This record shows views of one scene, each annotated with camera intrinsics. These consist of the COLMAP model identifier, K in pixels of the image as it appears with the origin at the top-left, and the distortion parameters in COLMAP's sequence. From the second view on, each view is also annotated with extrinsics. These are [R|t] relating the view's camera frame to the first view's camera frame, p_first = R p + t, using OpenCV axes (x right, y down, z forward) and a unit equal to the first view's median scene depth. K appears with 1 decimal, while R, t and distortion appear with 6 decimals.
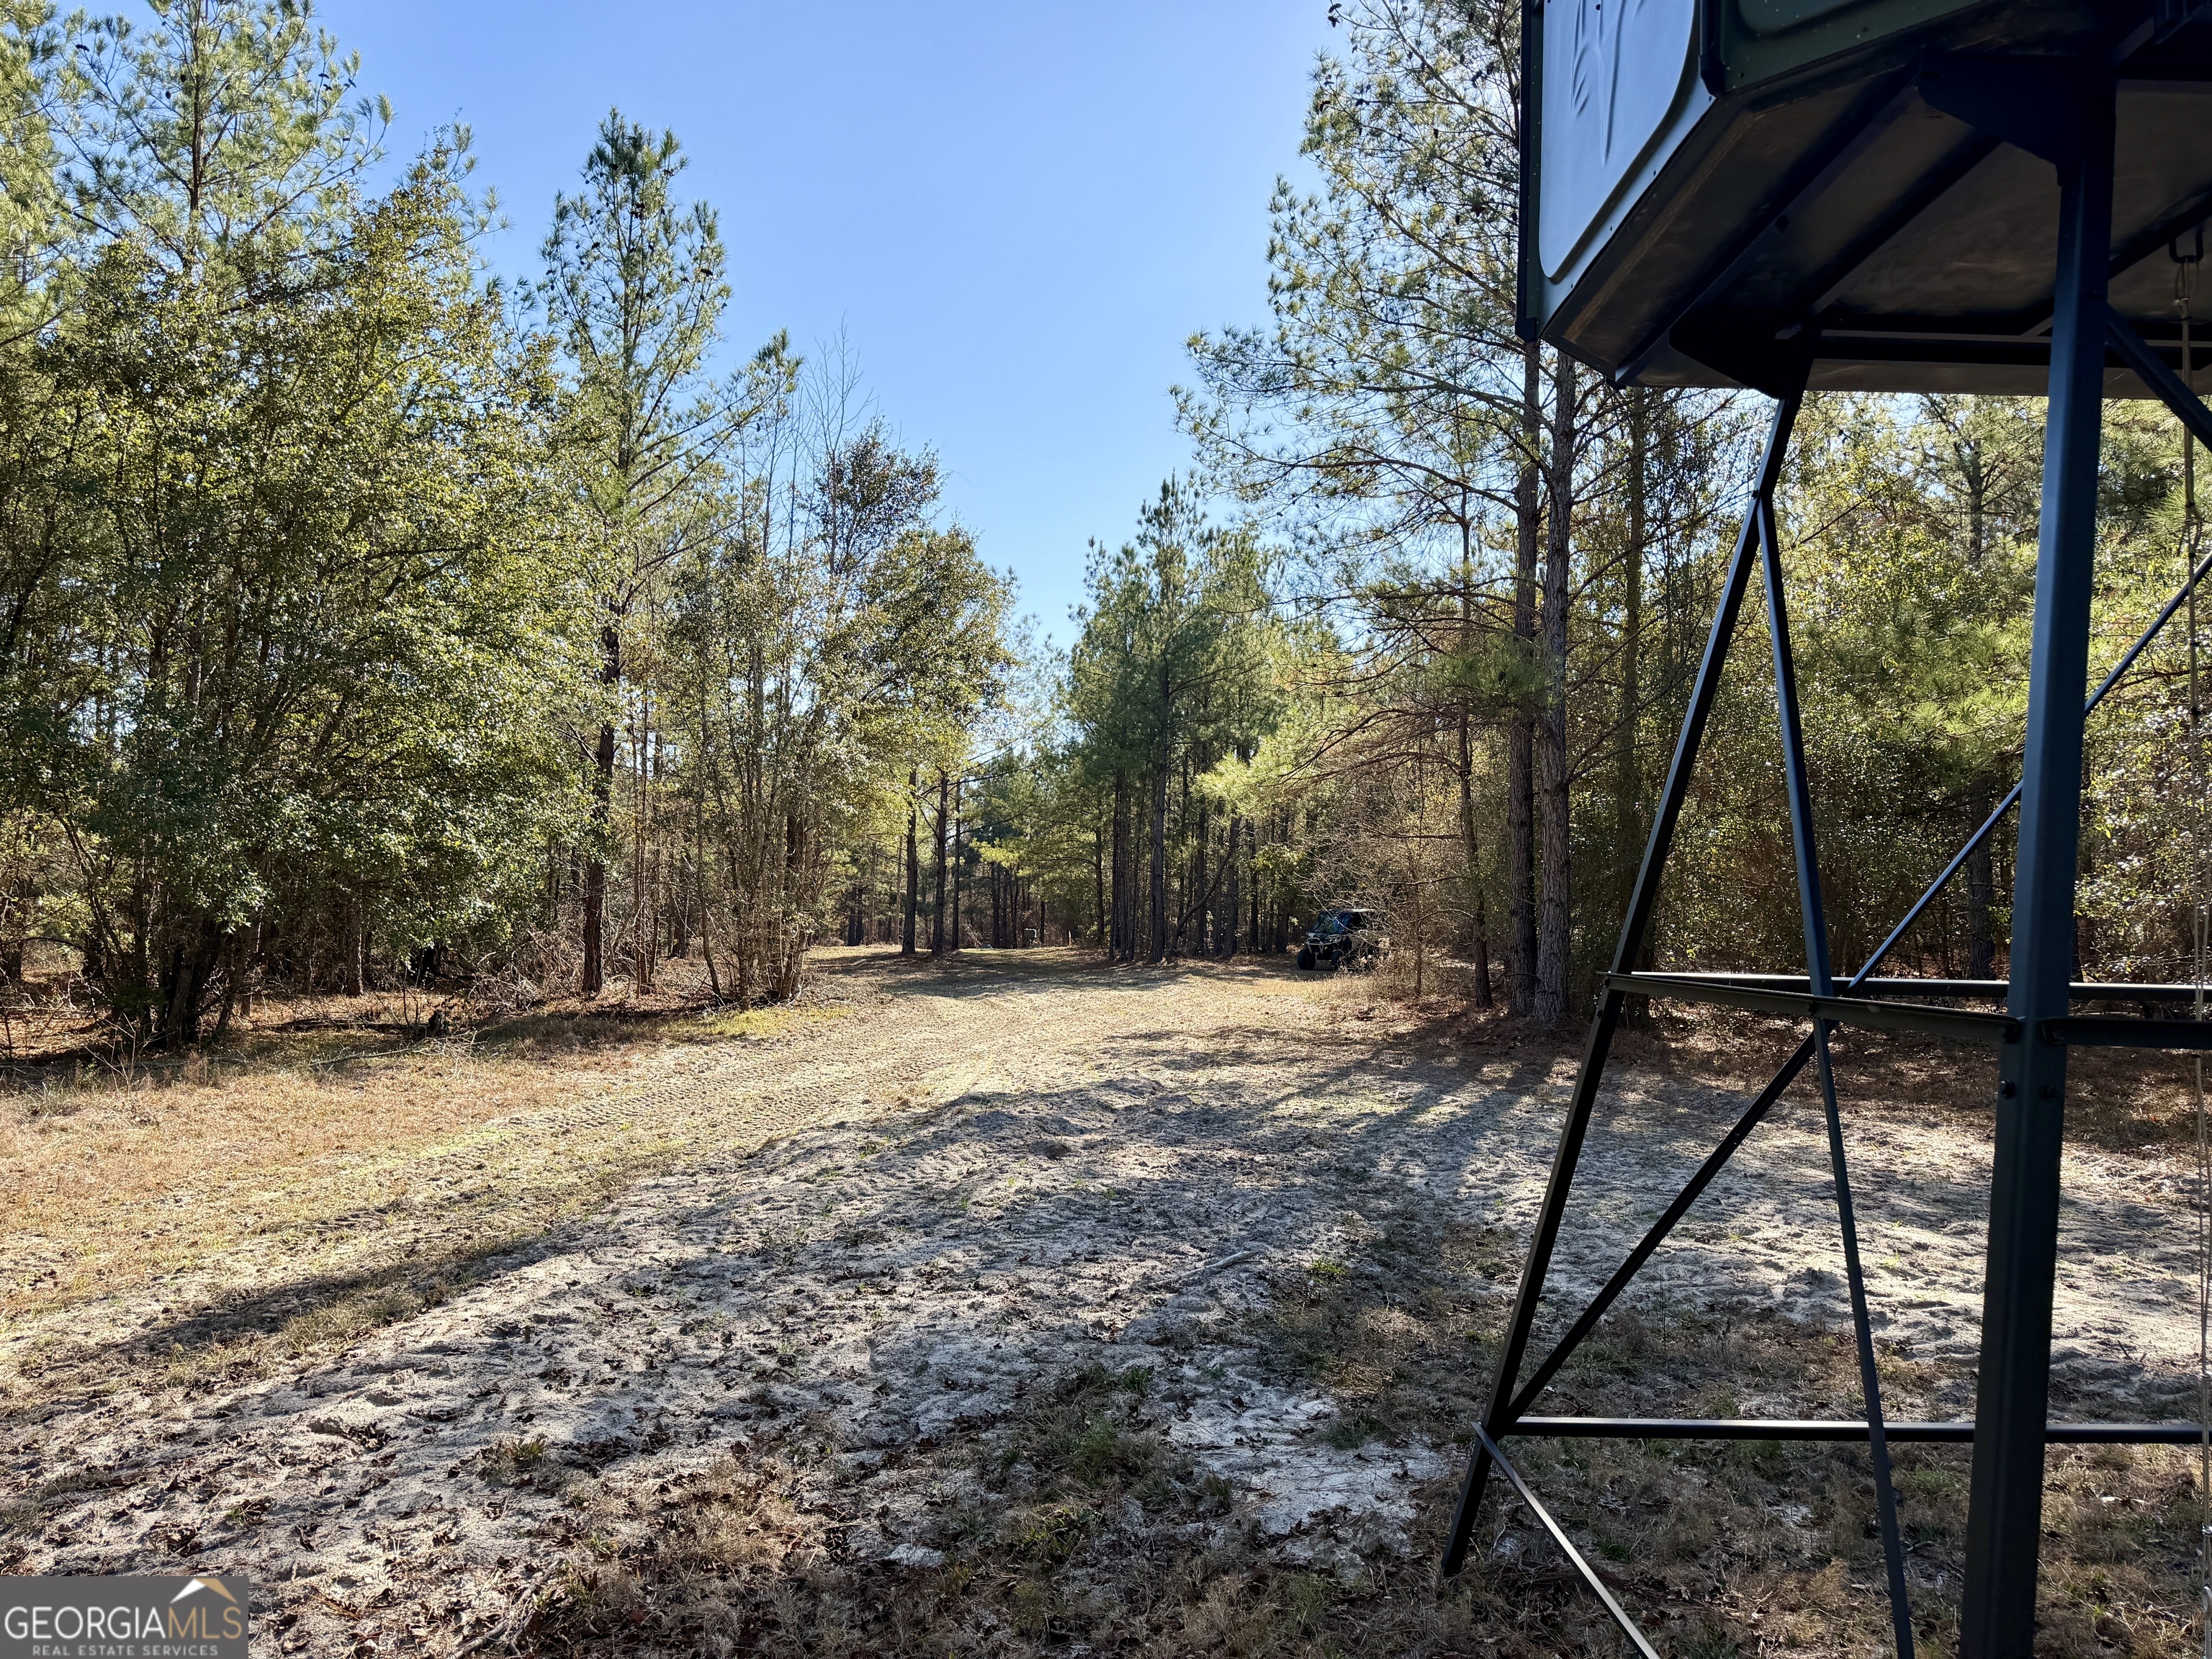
lens RADIAL K [[1538.4, 0, 1106.0], [0, 1538.4, 829.5], [0, 0, 1]] dist [0.038037, -0.073779]
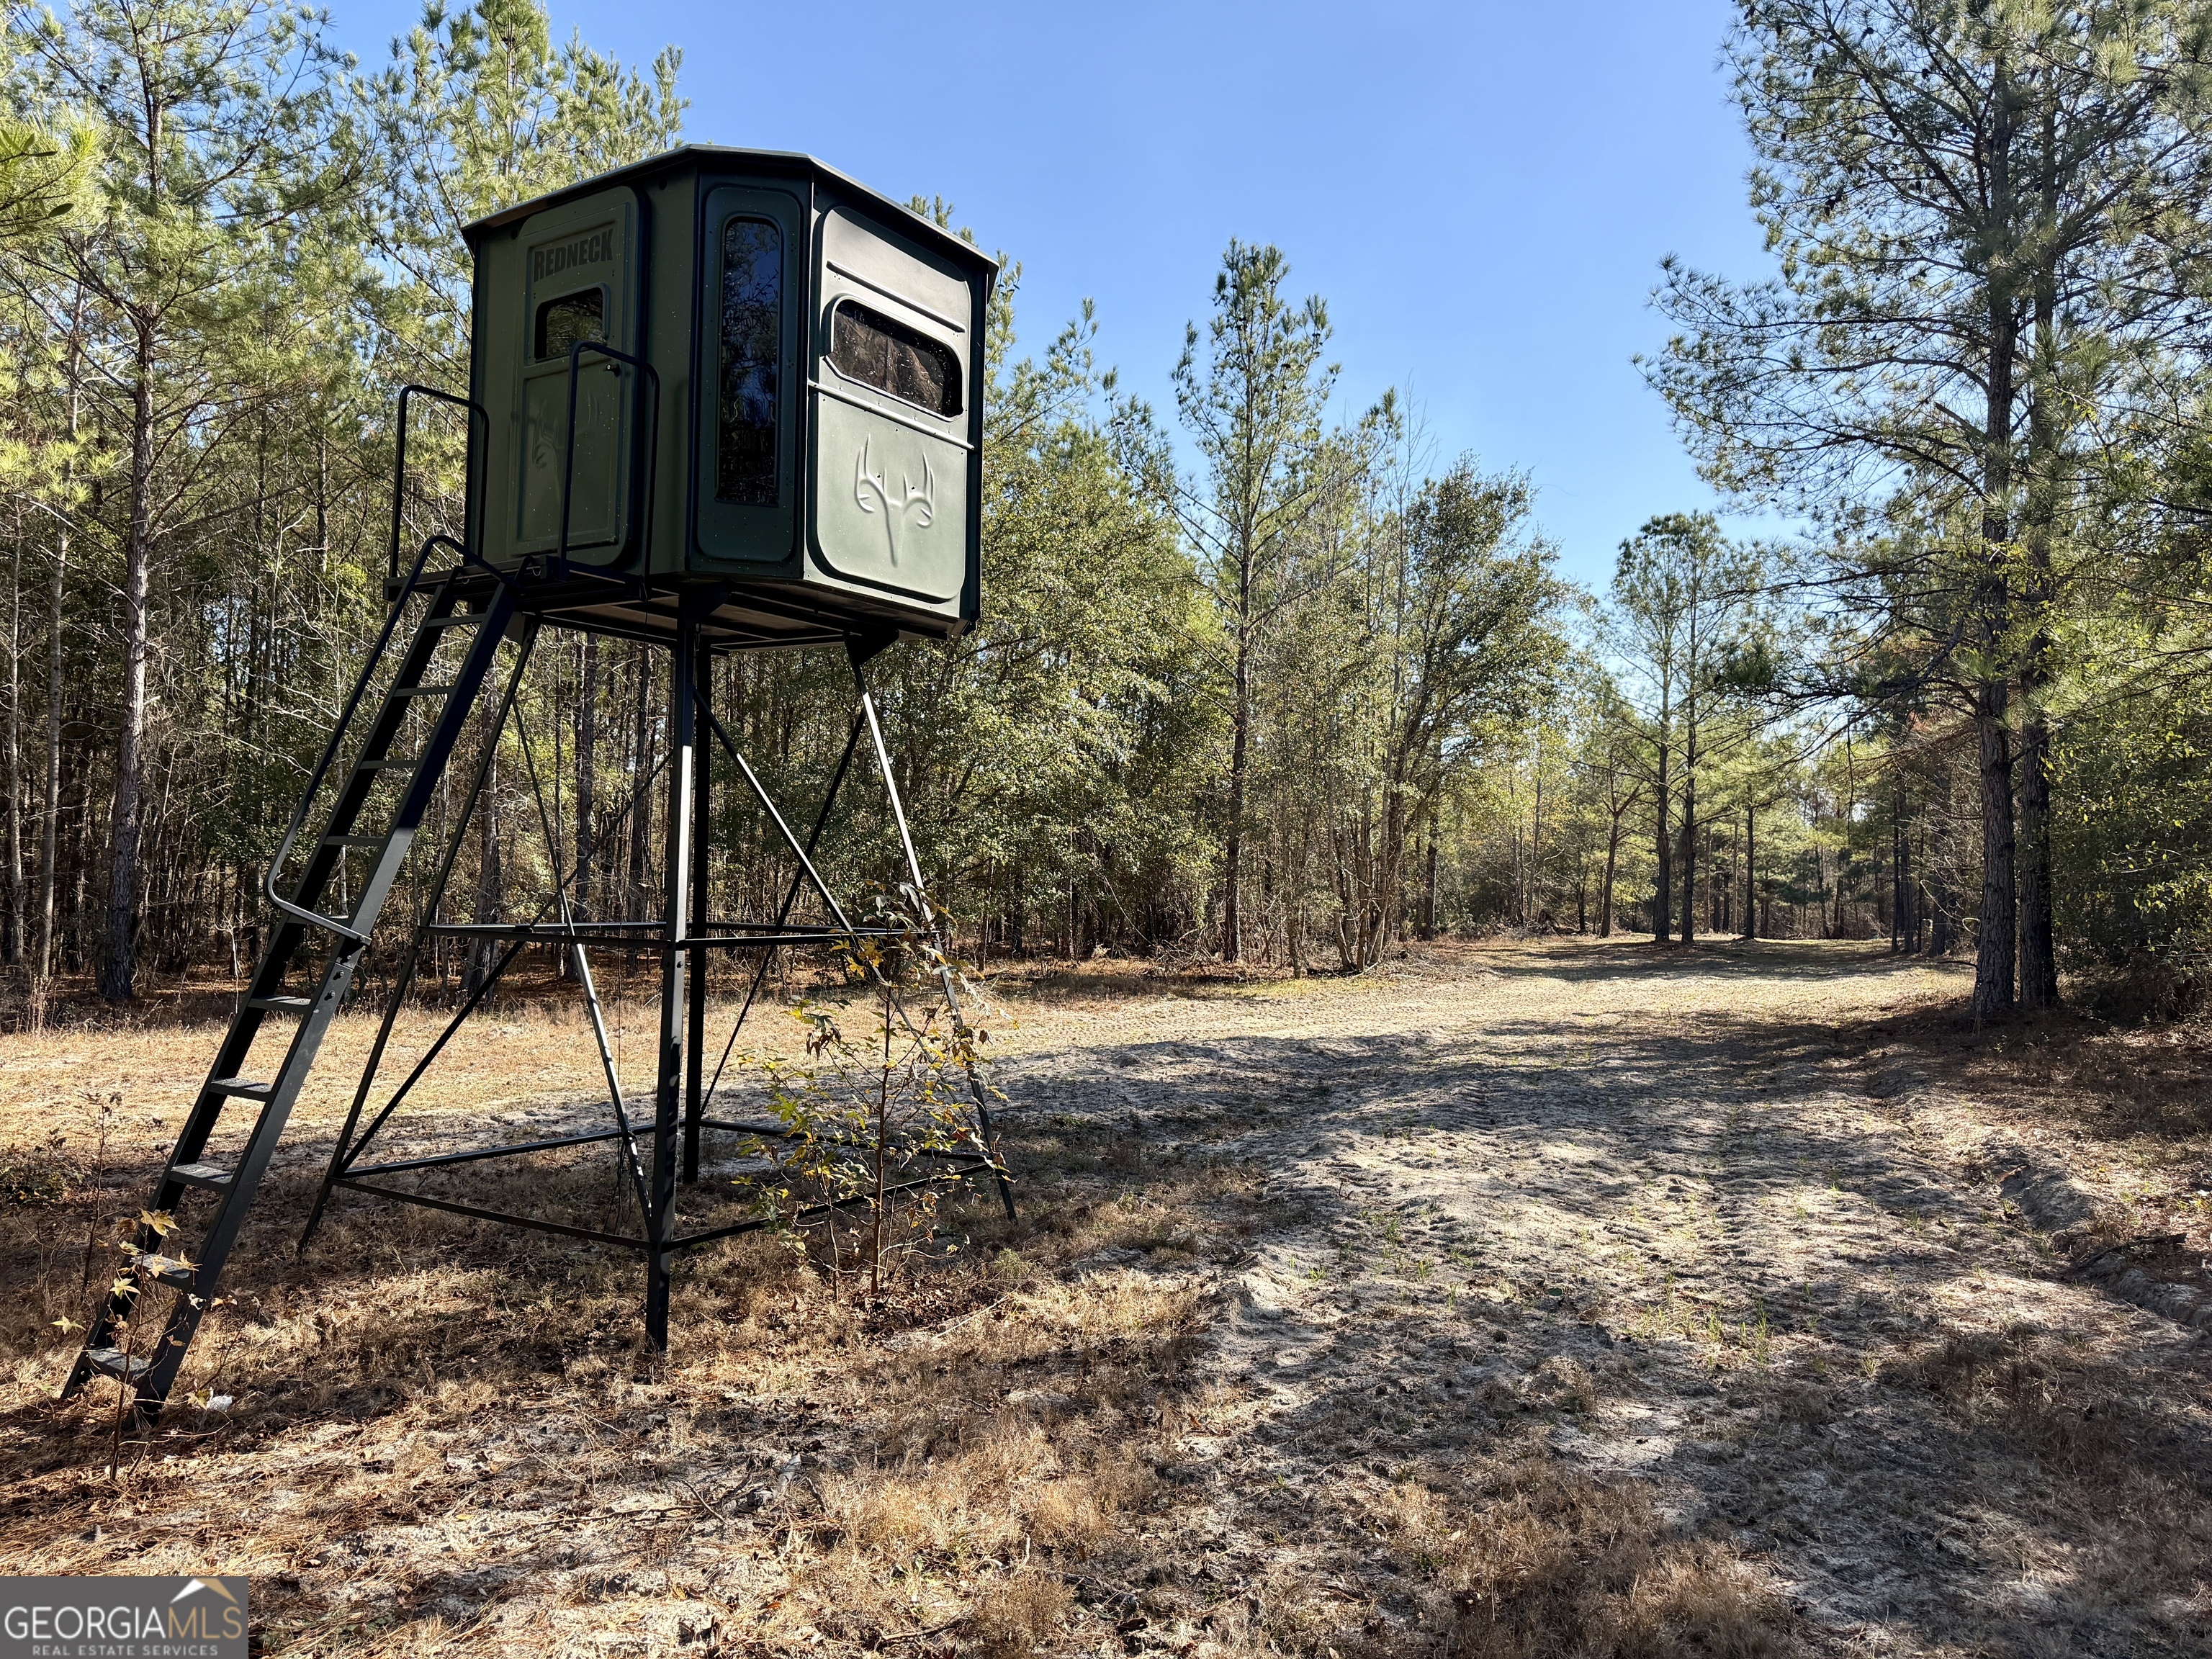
lens RADIAL K [[1546.8, 0, 1106.0], [0, 1546.8, 829.5], [0, 0, 1]] dist [0.036703, -0.035128]
pose [[0.837005, -0.030825, -0.546326, 0.272540], [0.033349, 0.999430, -0.005297, 0.000785], [0.546177, -0.013785, 0.837556, -0.089927]]
